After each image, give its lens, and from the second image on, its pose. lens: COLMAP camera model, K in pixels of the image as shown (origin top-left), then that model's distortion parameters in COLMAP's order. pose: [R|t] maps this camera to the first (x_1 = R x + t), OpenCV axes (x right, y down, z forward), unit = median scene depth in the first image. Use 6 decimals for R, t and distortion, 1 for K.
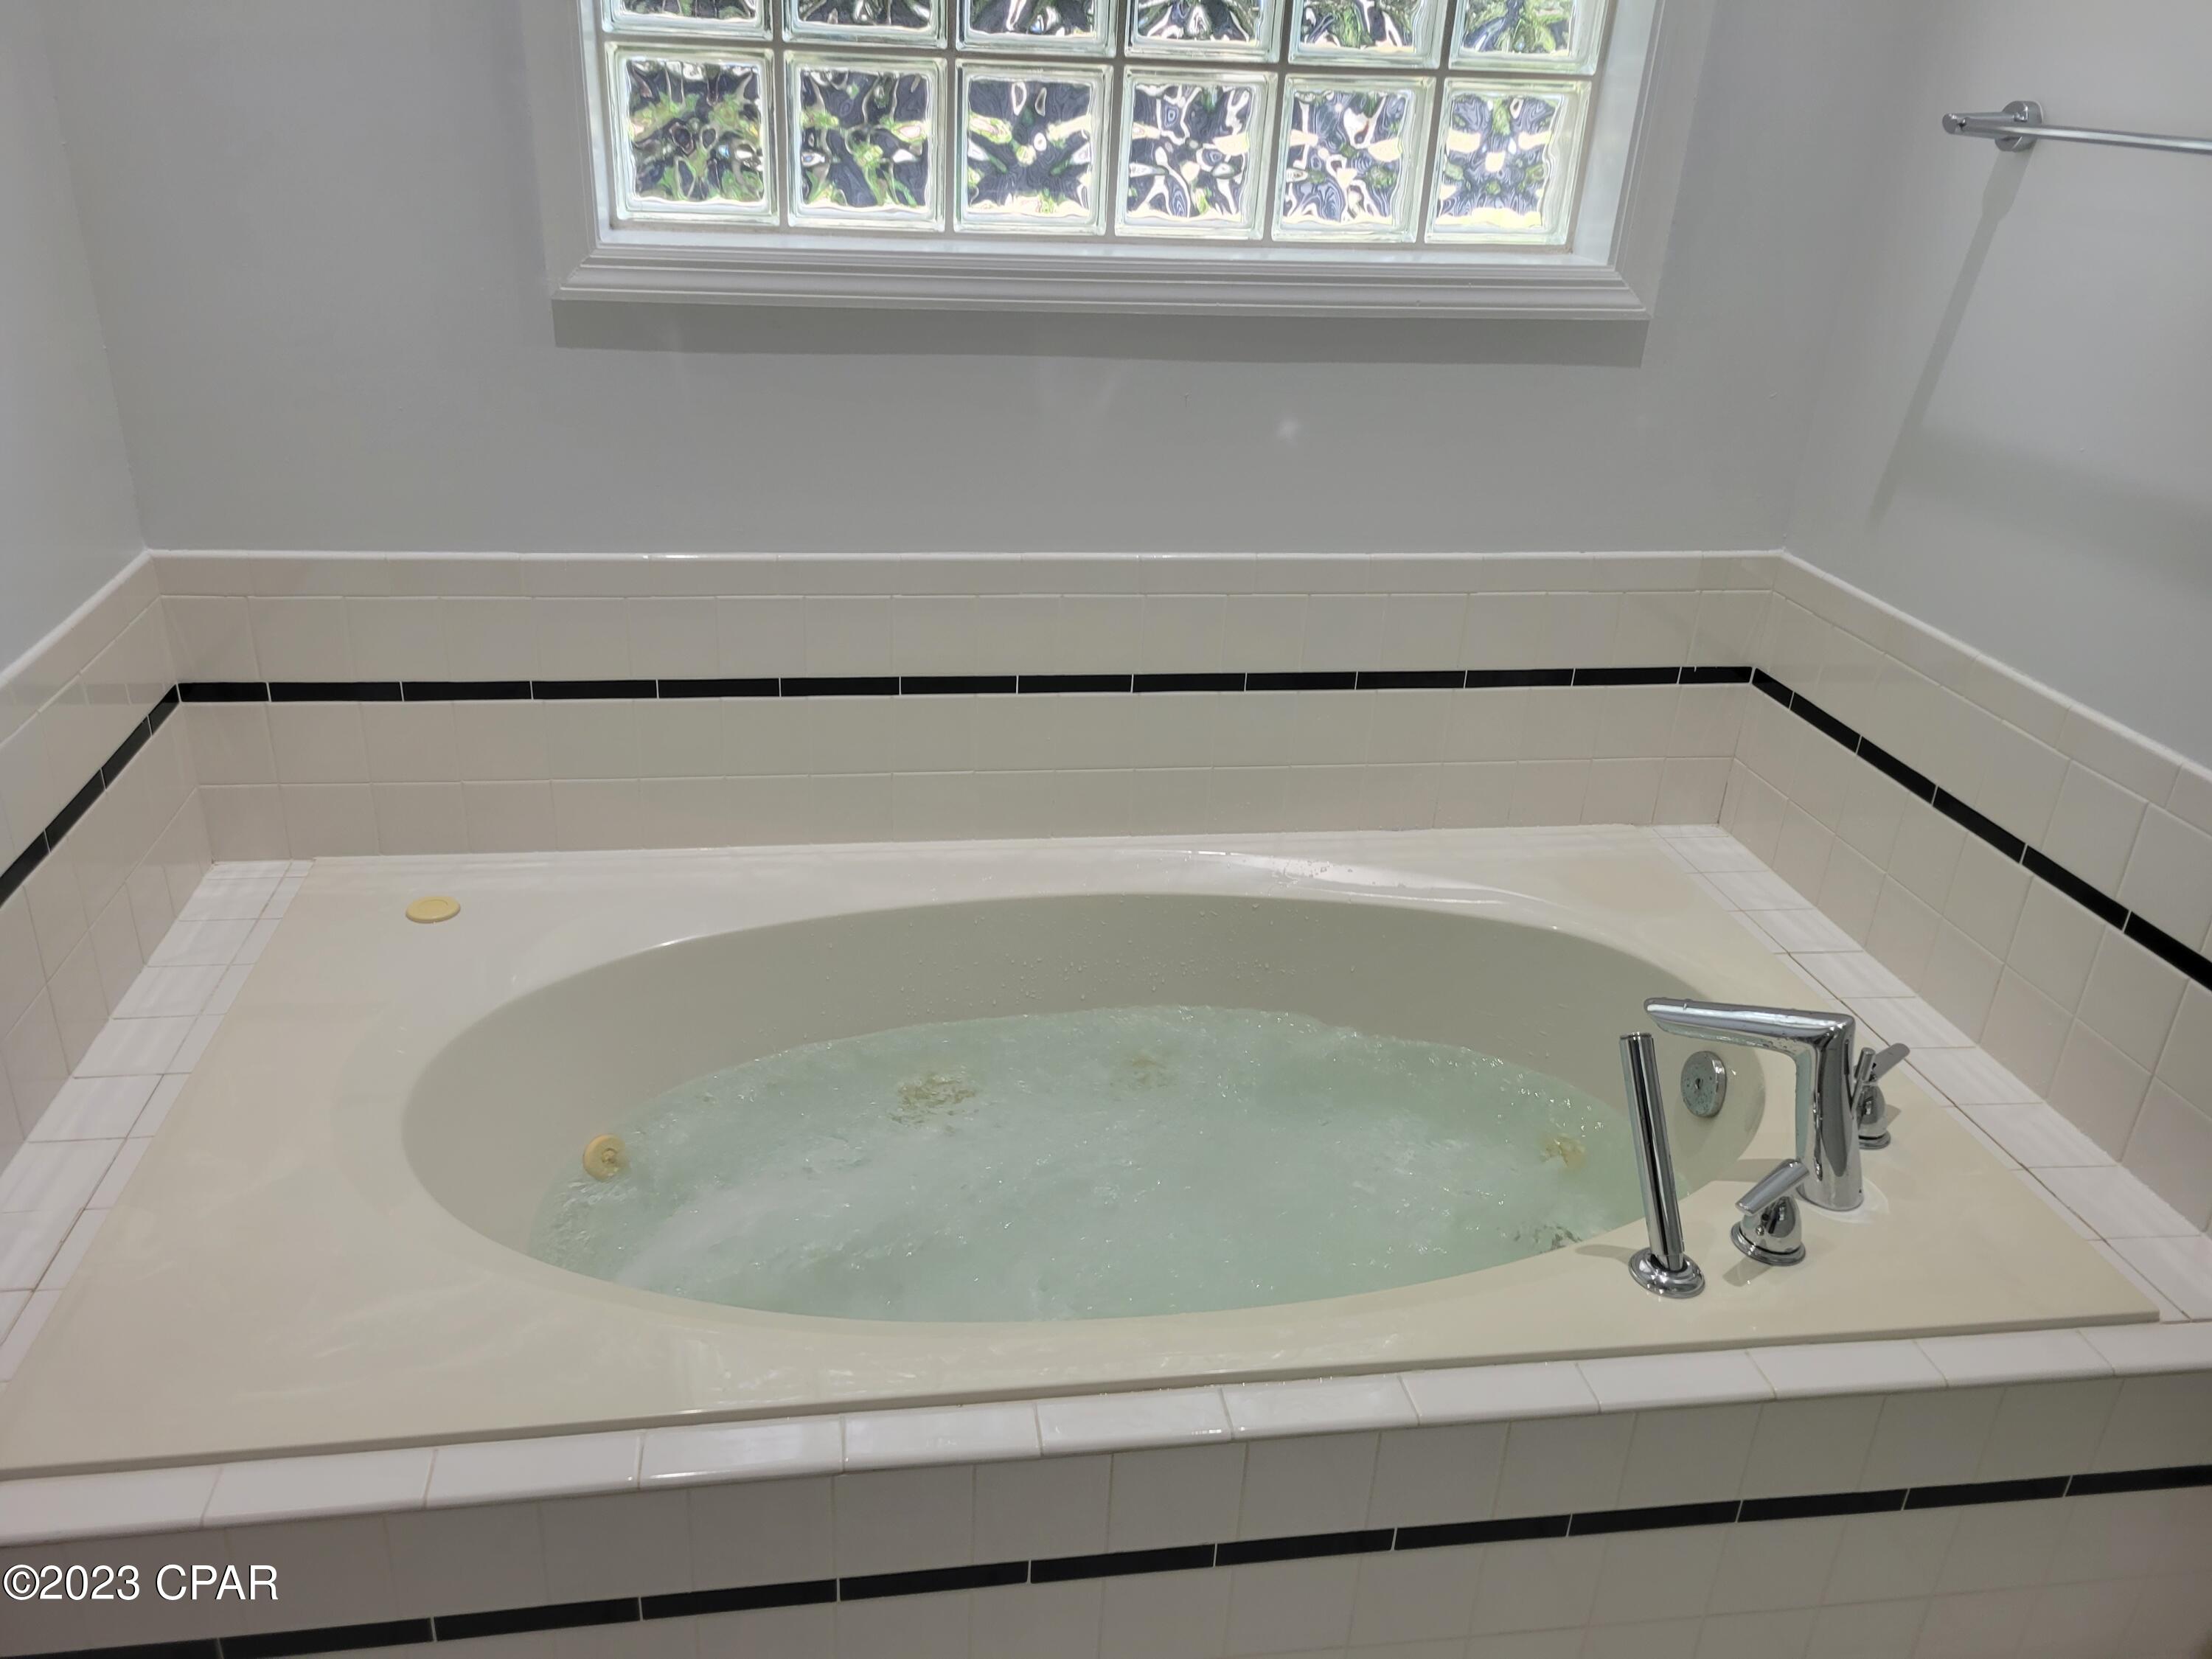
lens RADIAL K [[1651.7, 0, 1043.9], [0, 1651.7, 834.0], [0, 0, 1]] dist [0.058145, -0.043215]
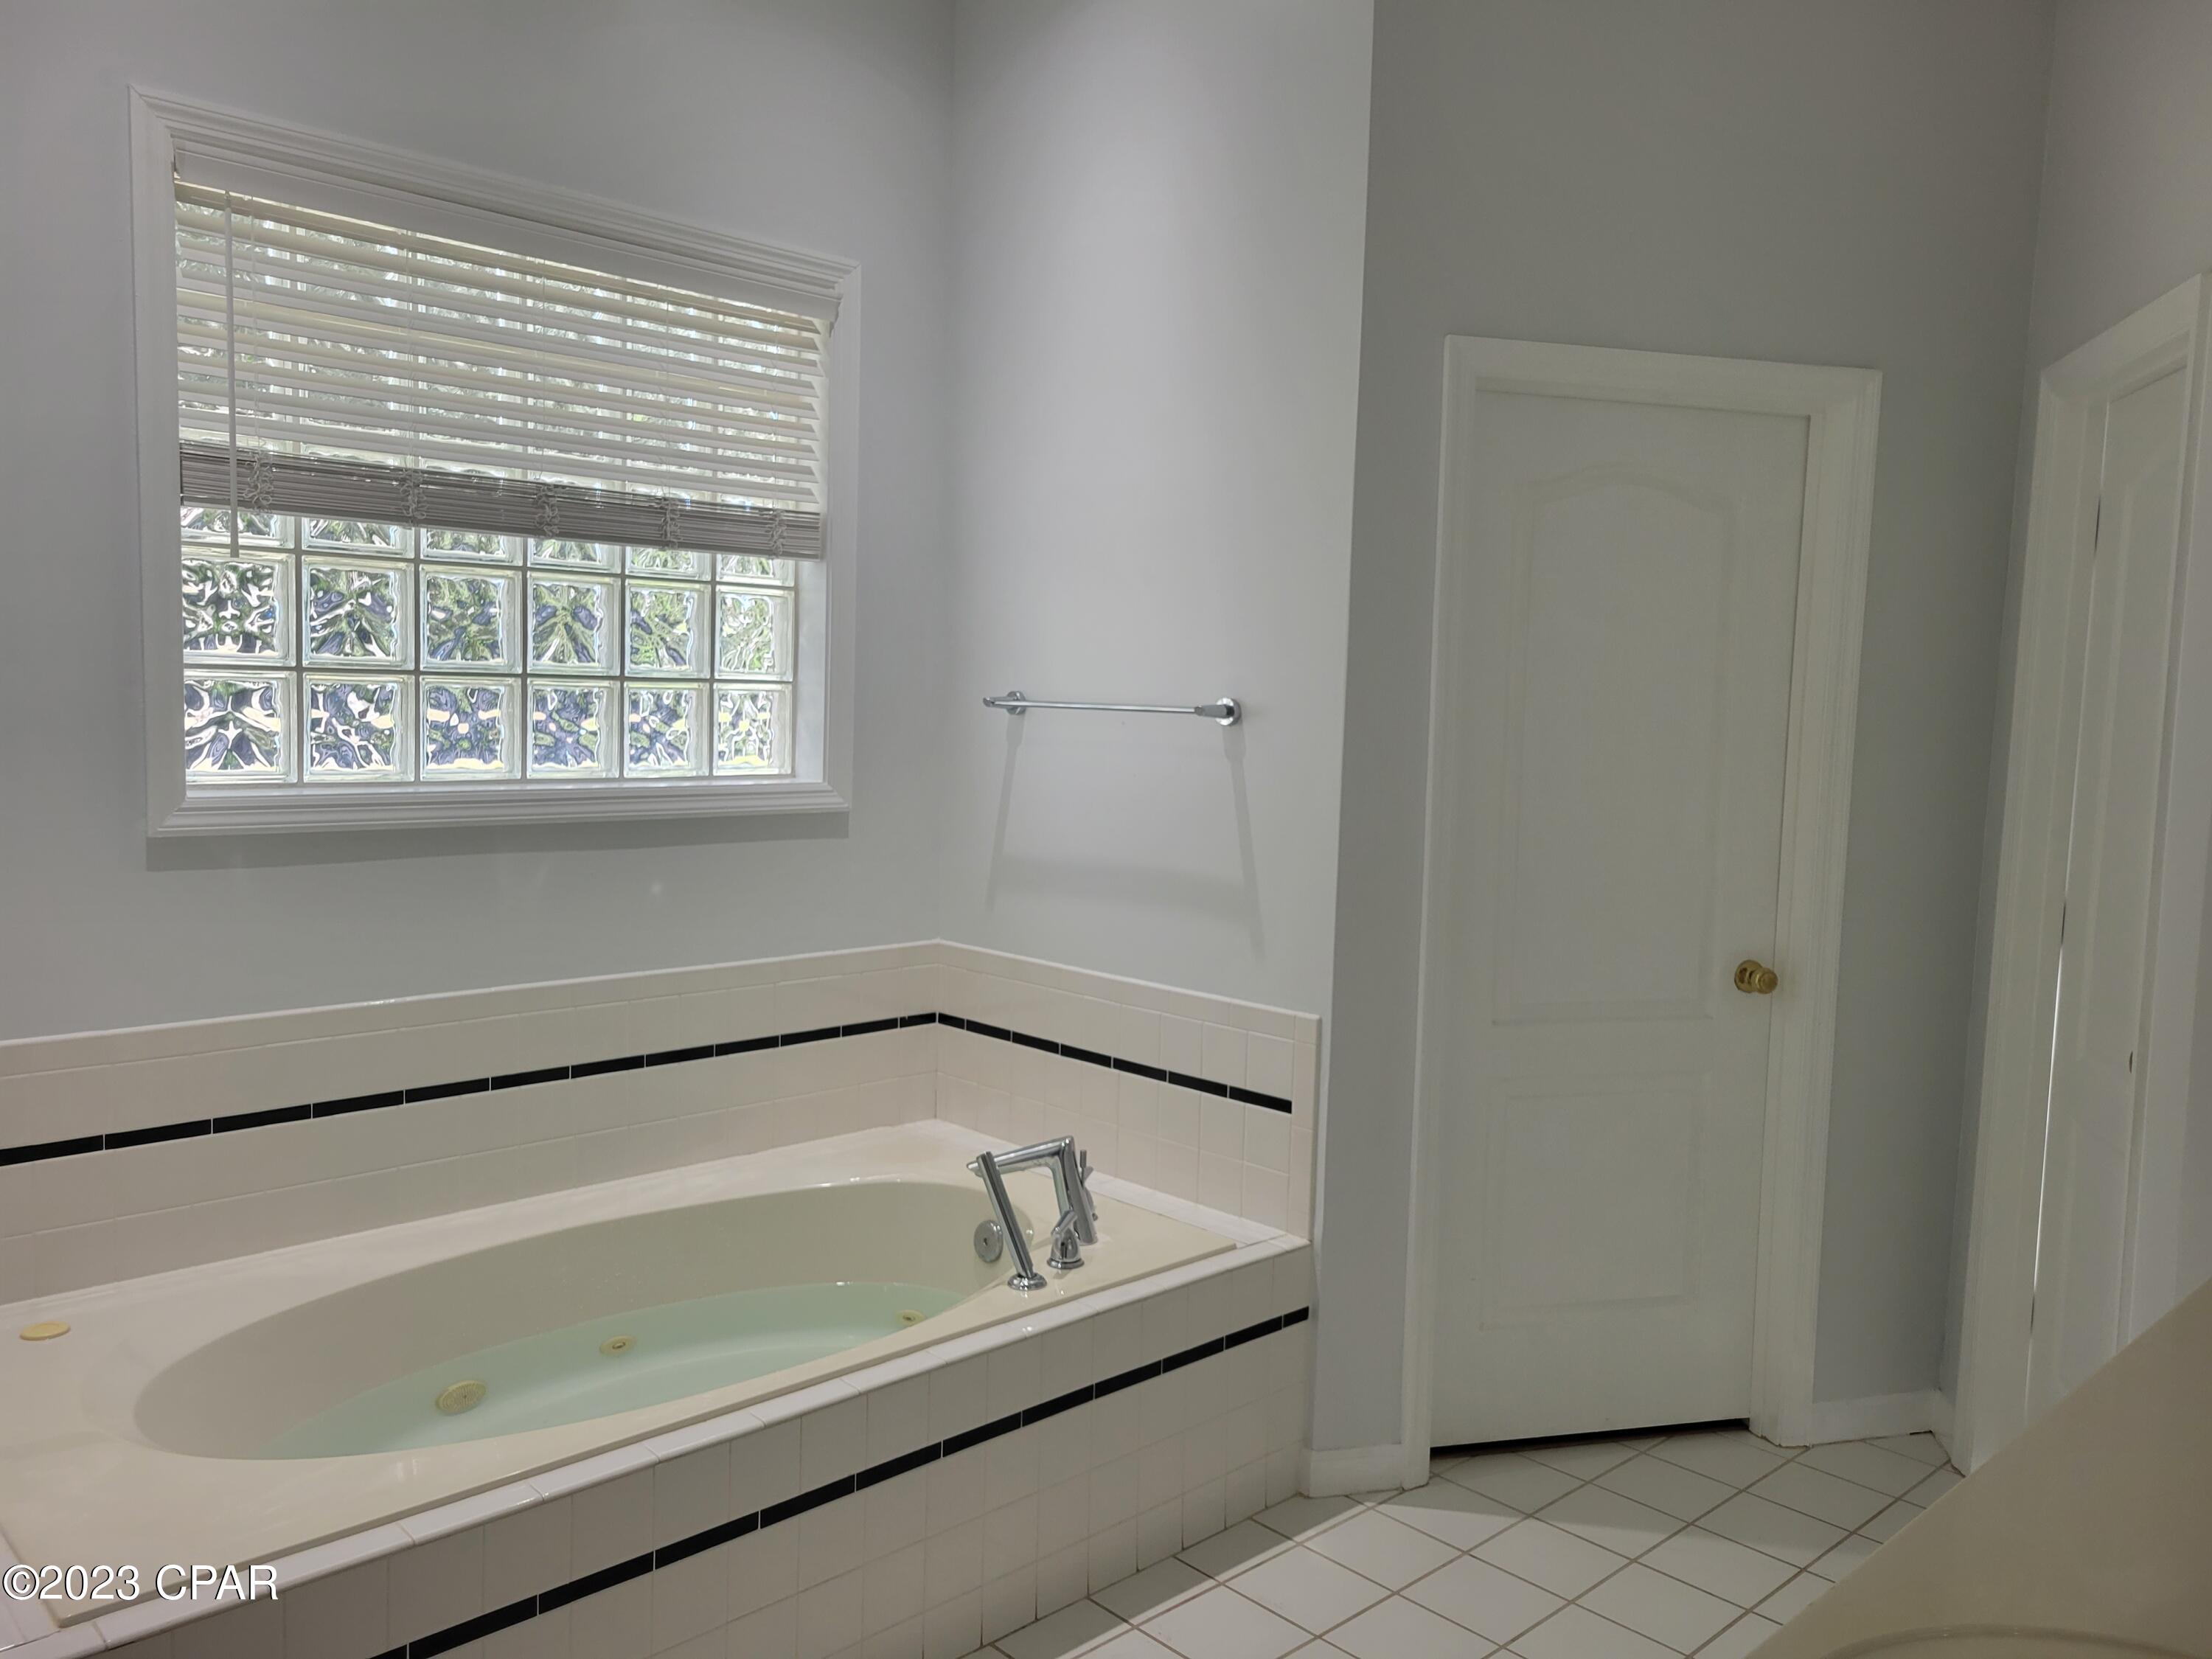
lens RADIAL K [[1651.7, 0, 1076.1], [0, 1651.7, 803.4], [0, 0, 1]] dist [0.058145, -0.043215]
pose [[0.819438, -0.056956, 0.570331, -0.441471], [0.246171, 0.933574, -0.260461, 0.195383], [-0.517611, 0.353831, 0.779027, -0.469385]]
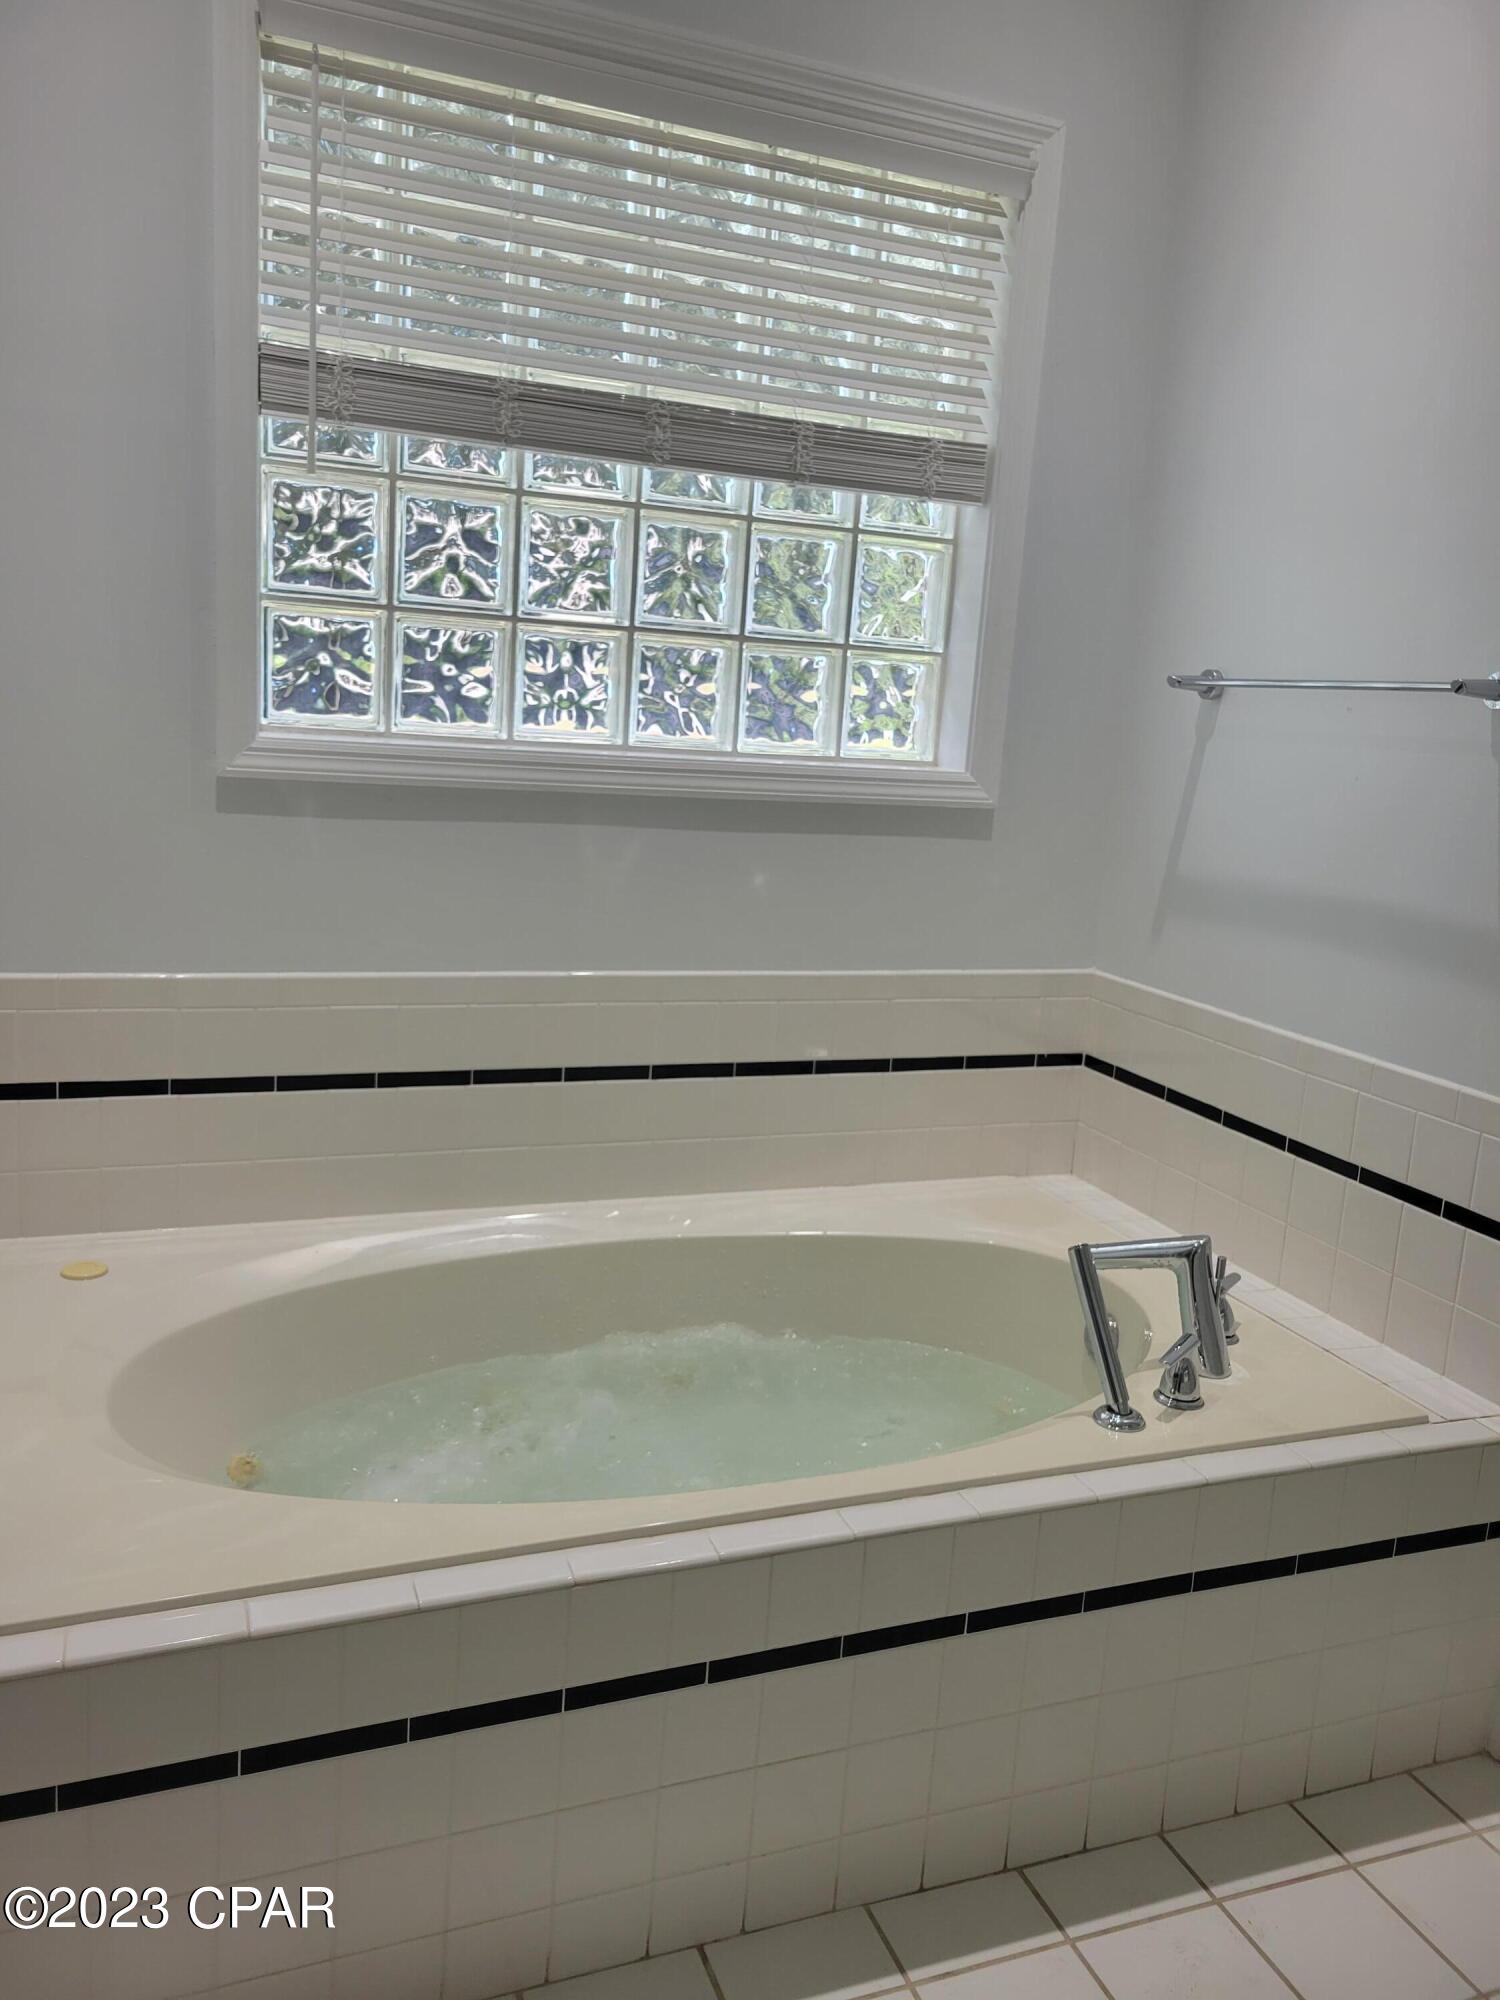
lens RADIAL K [[1493.4, 0, 745.7], [0, 1493.4, 978.4], [0, 0, 1]] dist [0.058145, -0.043215]
pose [[0.973569, -0.017740, 0.227701, -0.158961], [0.072044, 0.969932, -0.232469, 0.132051], [-0.216731, 0.242729, 0.945574, -0.160484]]
